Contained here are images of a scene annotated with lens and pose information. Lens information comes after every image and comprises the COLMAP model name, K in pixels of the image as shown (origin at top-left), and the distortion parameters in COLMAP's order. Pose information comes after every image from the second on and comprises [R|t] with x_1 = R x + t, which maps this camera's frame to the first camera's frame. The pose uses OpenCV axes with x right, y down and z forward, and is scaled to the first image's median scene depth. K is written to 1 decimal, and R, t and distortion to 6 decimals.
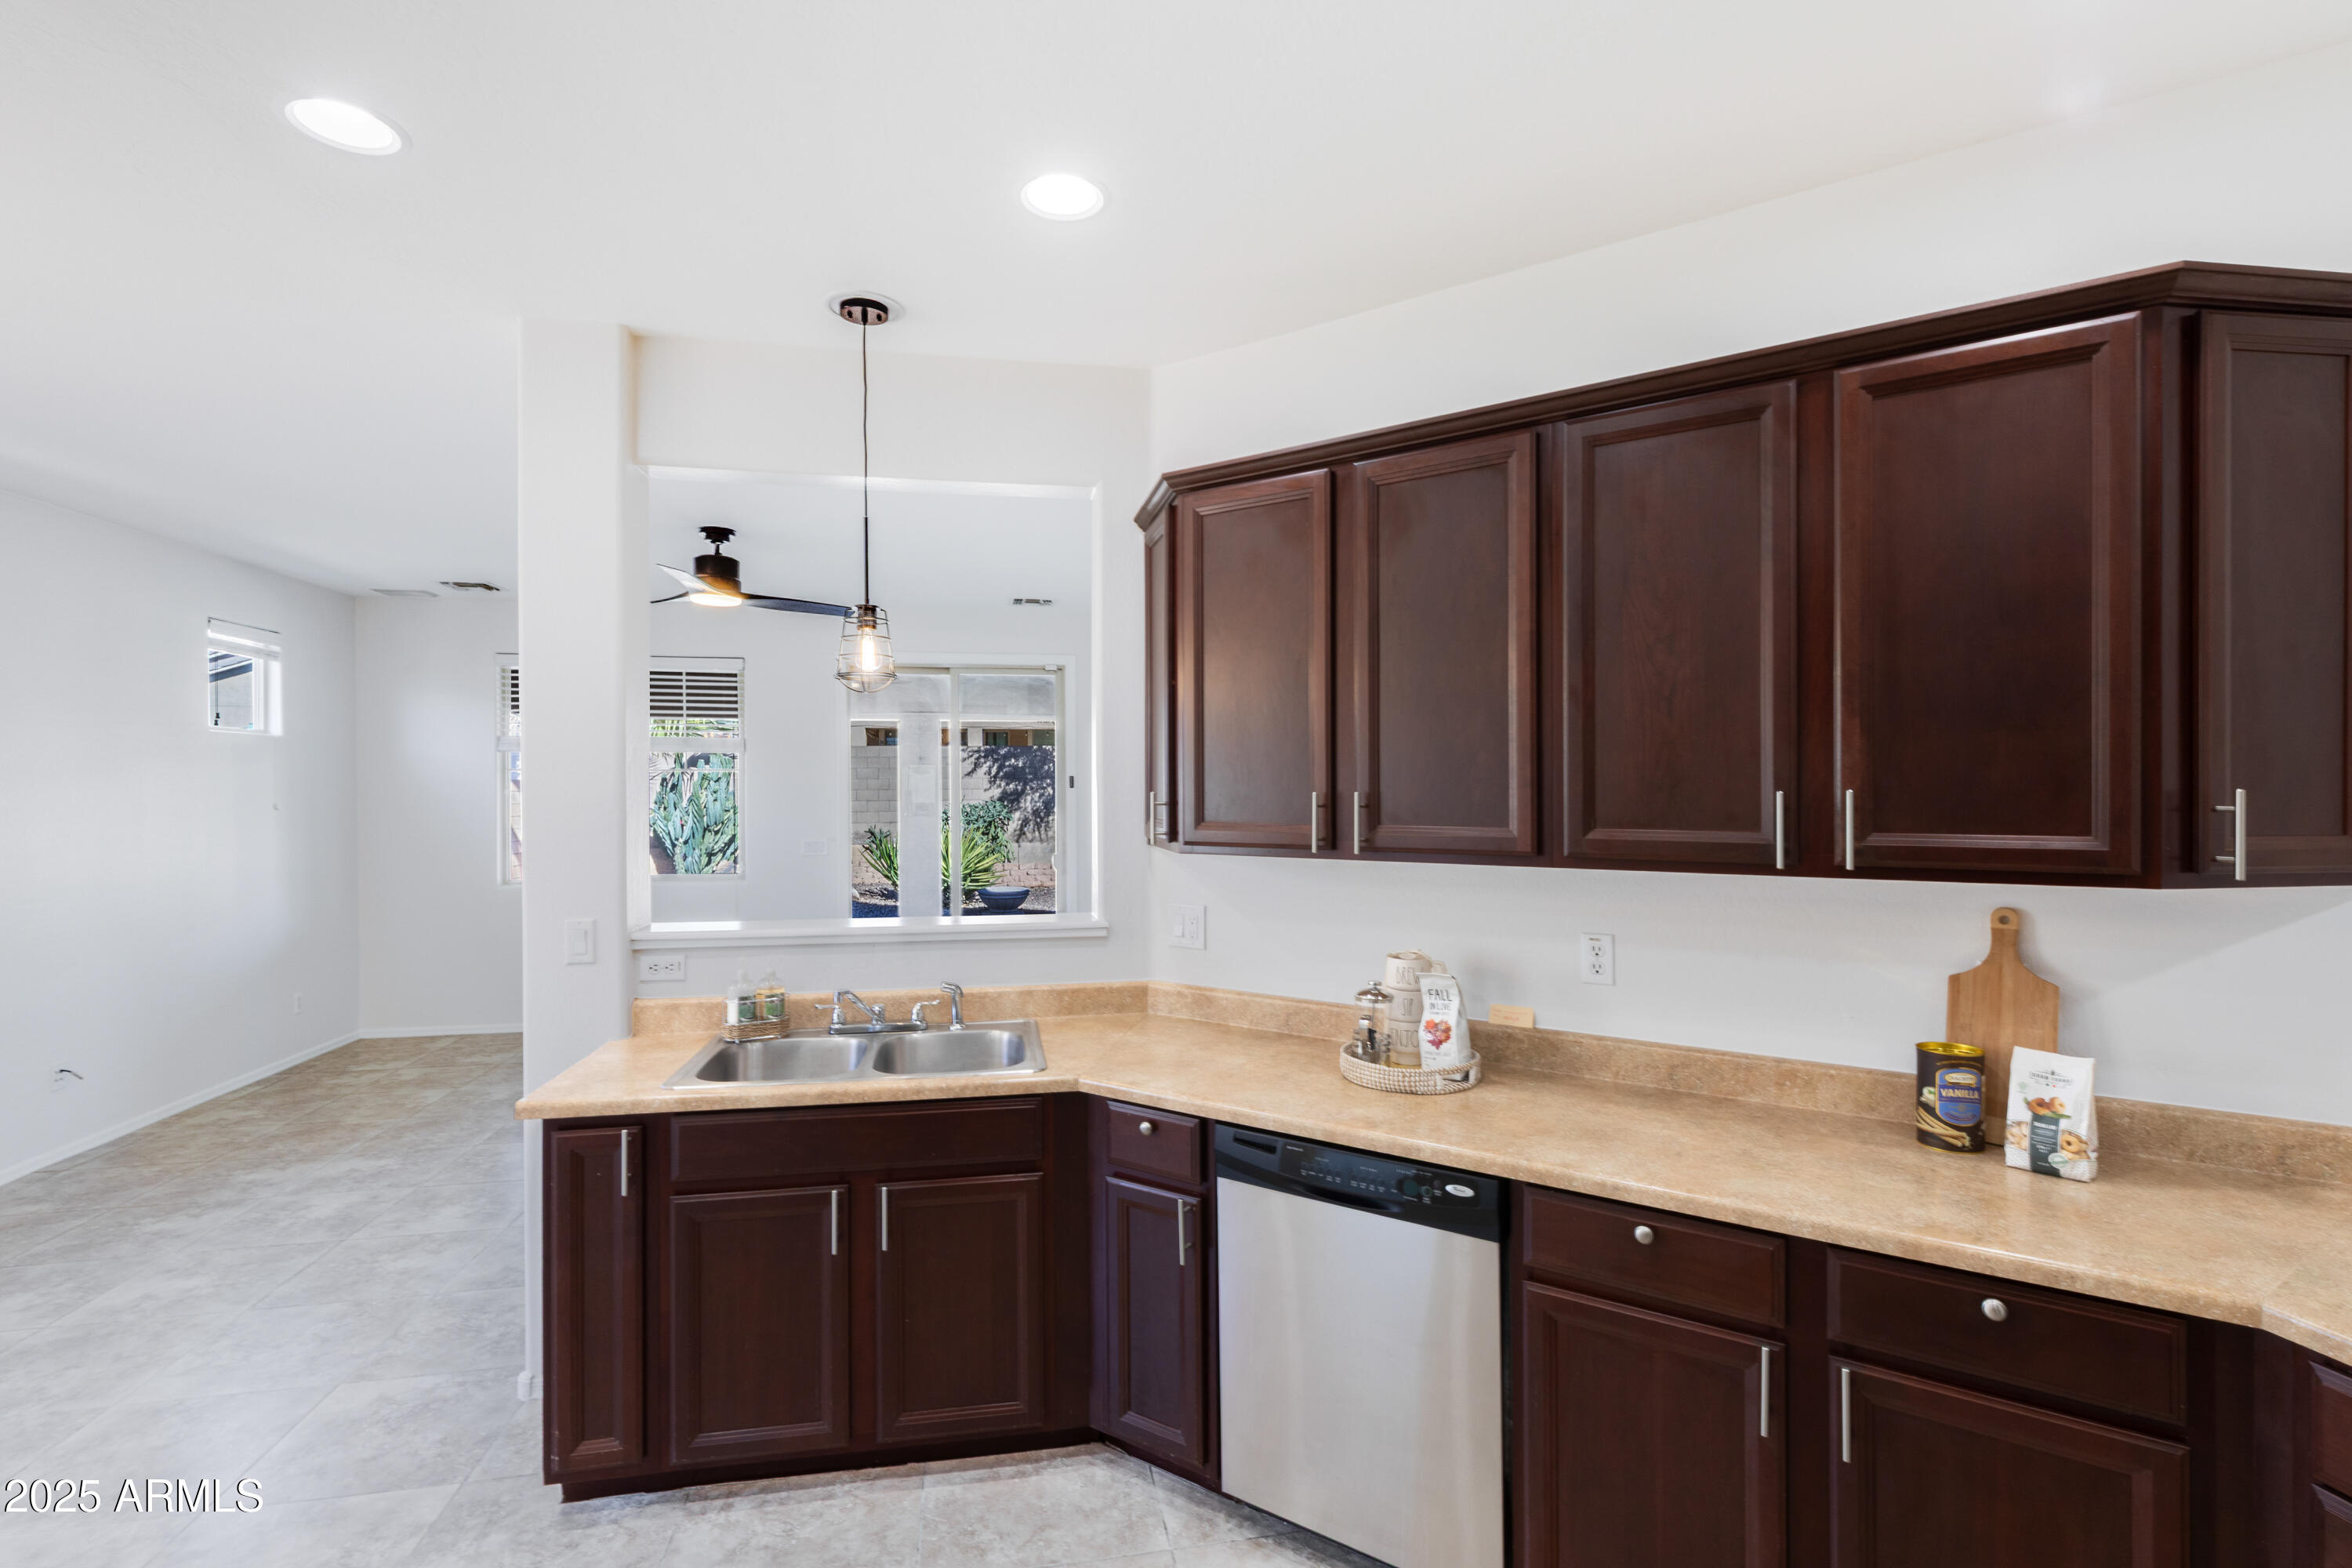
lens RADIAL K [[1073.9, 0, 1200.2], [0, 1073.9, 791.9], [0, 0, 1]] dist [0.001616, 0.001532]
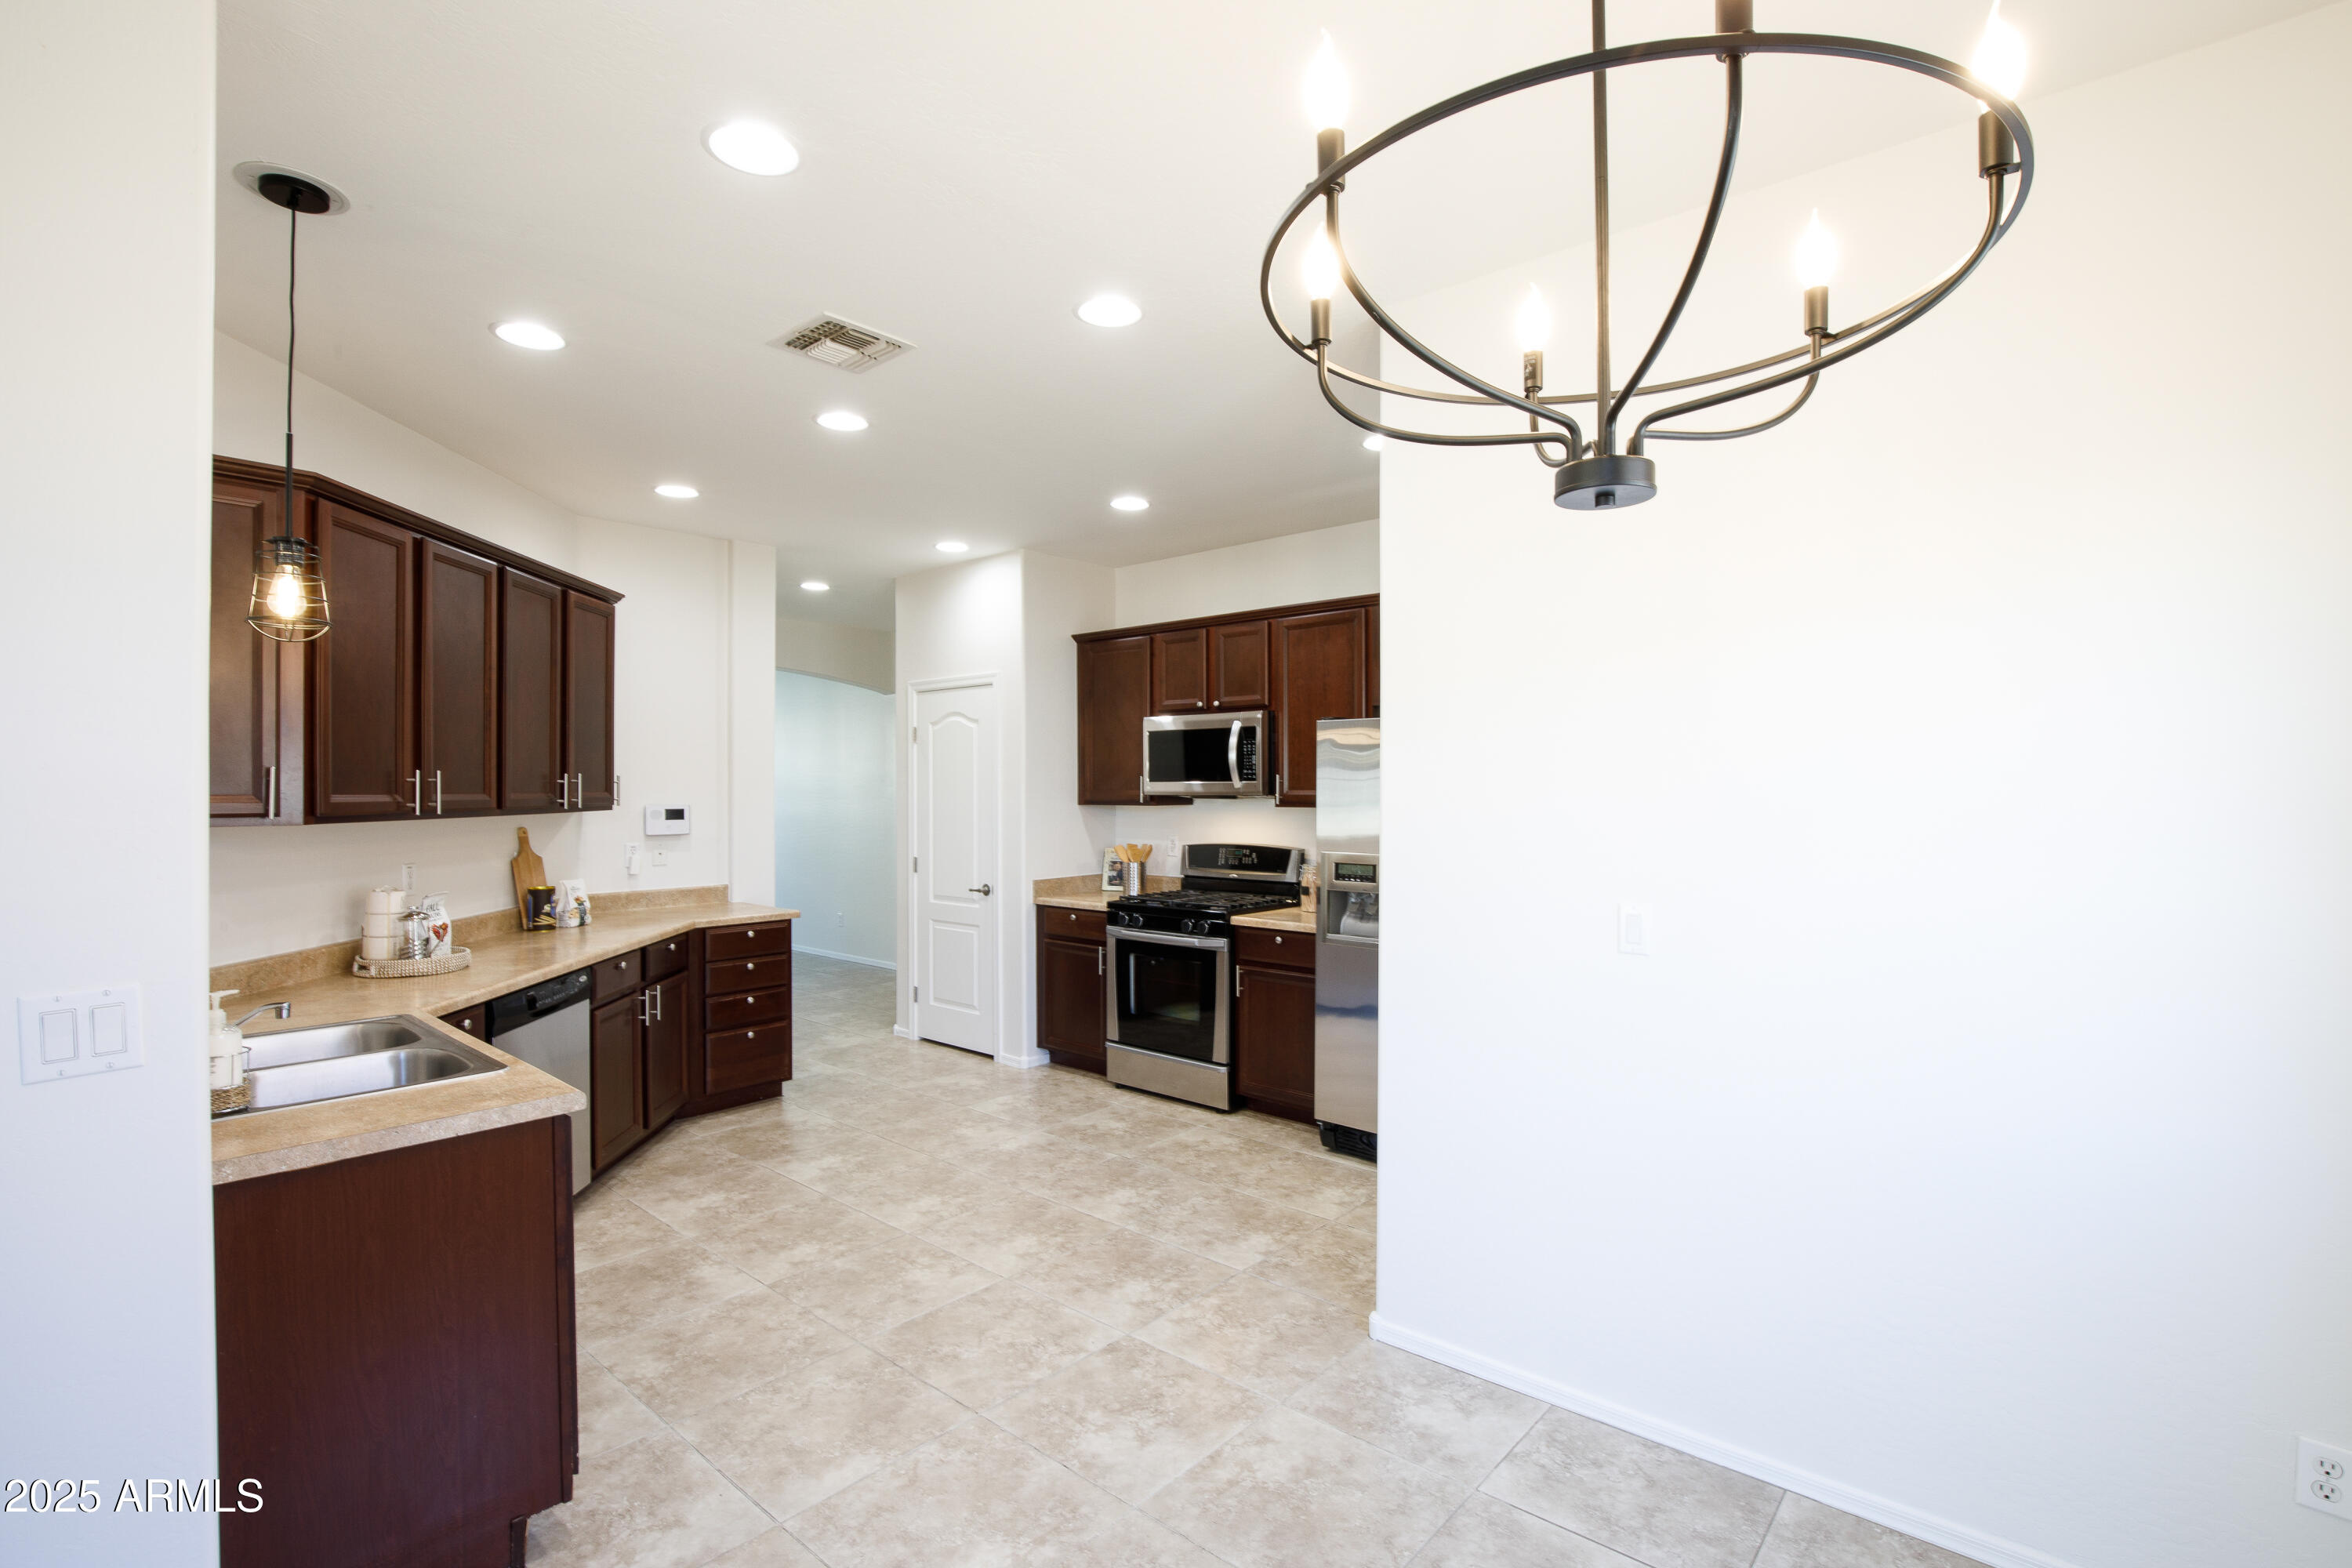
lens RADIAL K [[1073.9, 0, 1157.2], [0, 1073.9, 795.0], [0, 0, 1]] dist [0.001616, 0.001532]
pose [[-0.595817, -0.001037, 0.803120, -0.733764], [0.008156, 0.999940, 0.007342, 0.014189], [-0.803079, 0.010925, -0.595773, 0.504737]]
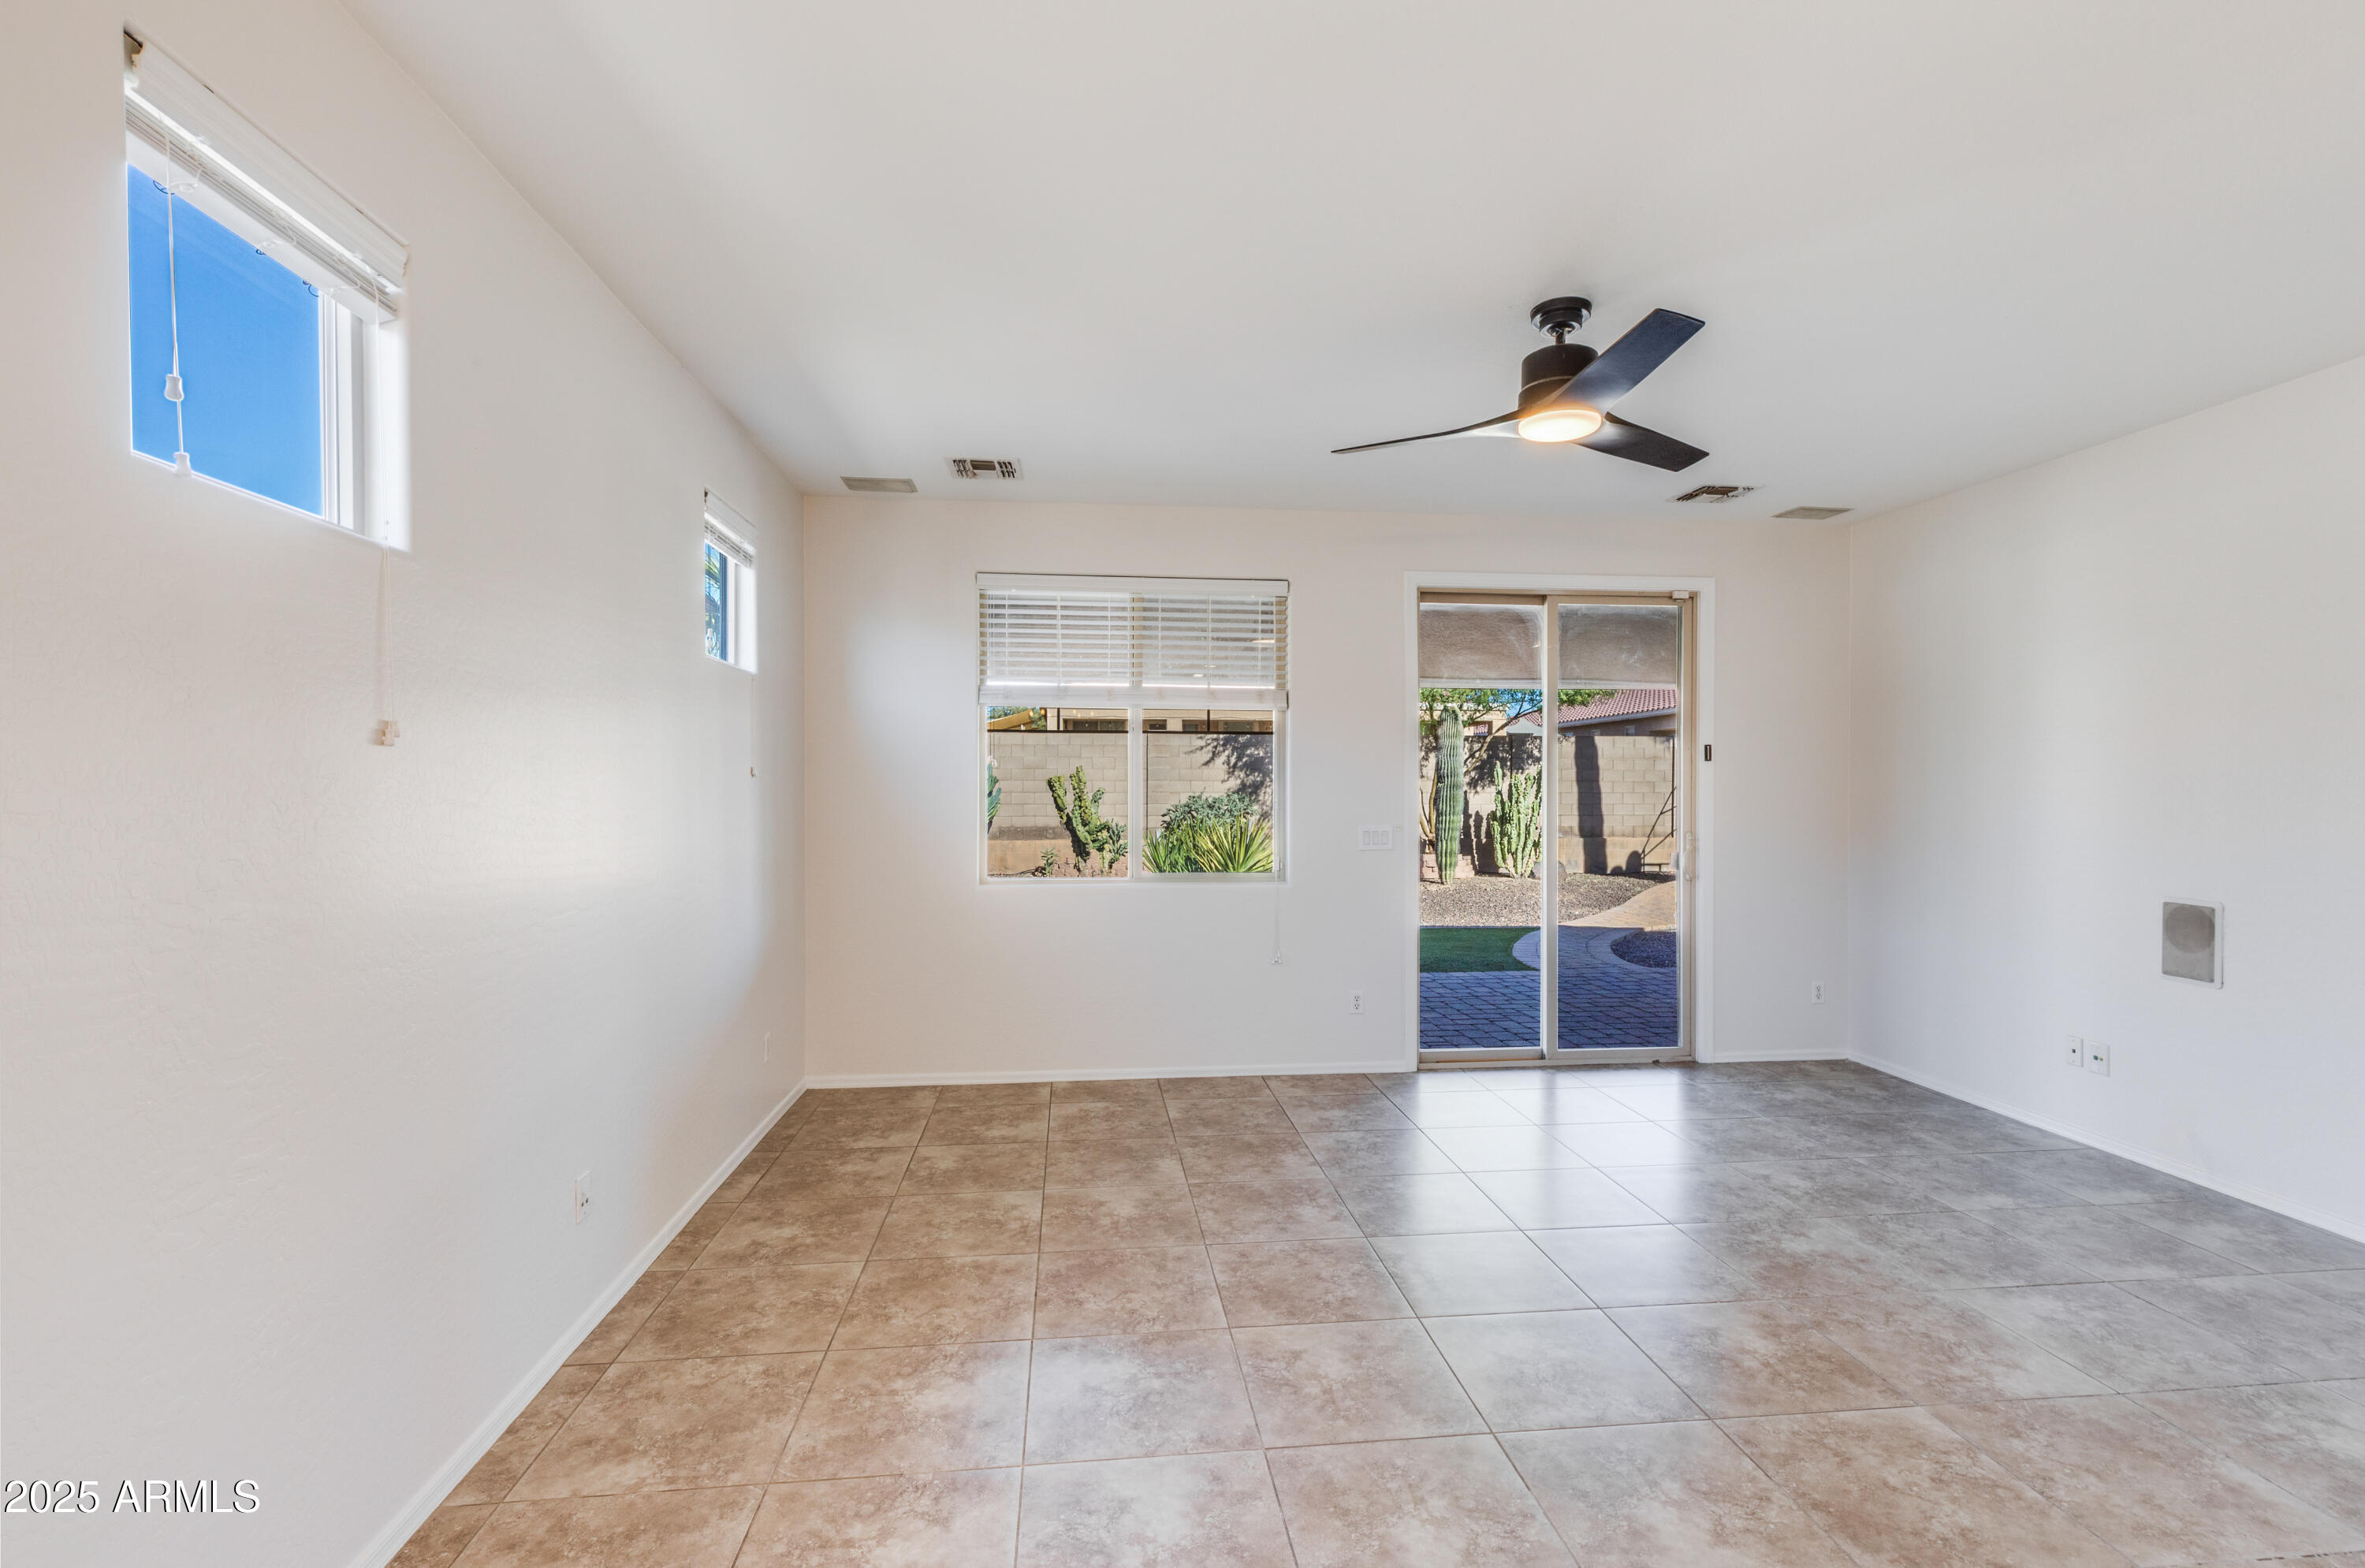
lens RADIAL K [[1079.9, 0, 1191.1], [0, 1079.9, 793.5], [0, 0, 1]] dist [0.001616, 0.001532]
pose [[0.995961, 0.008292, -0.089398, -0.590080], [-0.008149, 0.999965, 0.001972, 0.028014], [0.089411, -0.001235, 0.995994, 0.372999]]
